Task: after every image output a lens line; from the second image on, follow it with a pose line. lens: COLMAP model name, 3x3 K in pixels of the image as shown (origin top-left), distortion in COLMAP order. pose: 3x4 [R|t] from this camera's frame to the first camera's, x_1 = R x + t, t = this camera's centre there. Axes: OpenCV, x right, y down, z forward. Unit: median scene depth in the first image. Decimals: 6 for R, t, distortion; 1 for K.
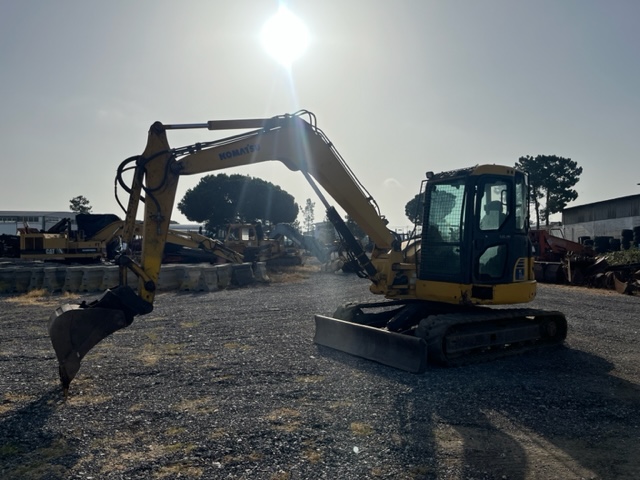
lens RADIAL K [[480.3, 0, 320.0], [0, 480.3, 244.1], [0, 0, 1]] dist [0.006912, -0.003583]
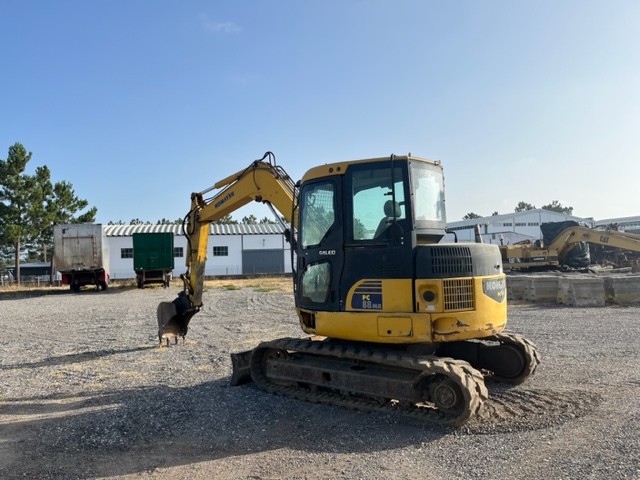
lens RADIAL K [[480.3, 0, 319.3], [0, 480.3, 237.4], [0, 0, 1]] dist [0.006912, -0.003583]
pose [[0.312873, -0.060345, -0.947876, 1.134293], [0.039685, 0.997939, -0.050433, -0.000379], [0.948965, -0.021837, 0.314623, 0.732076]]
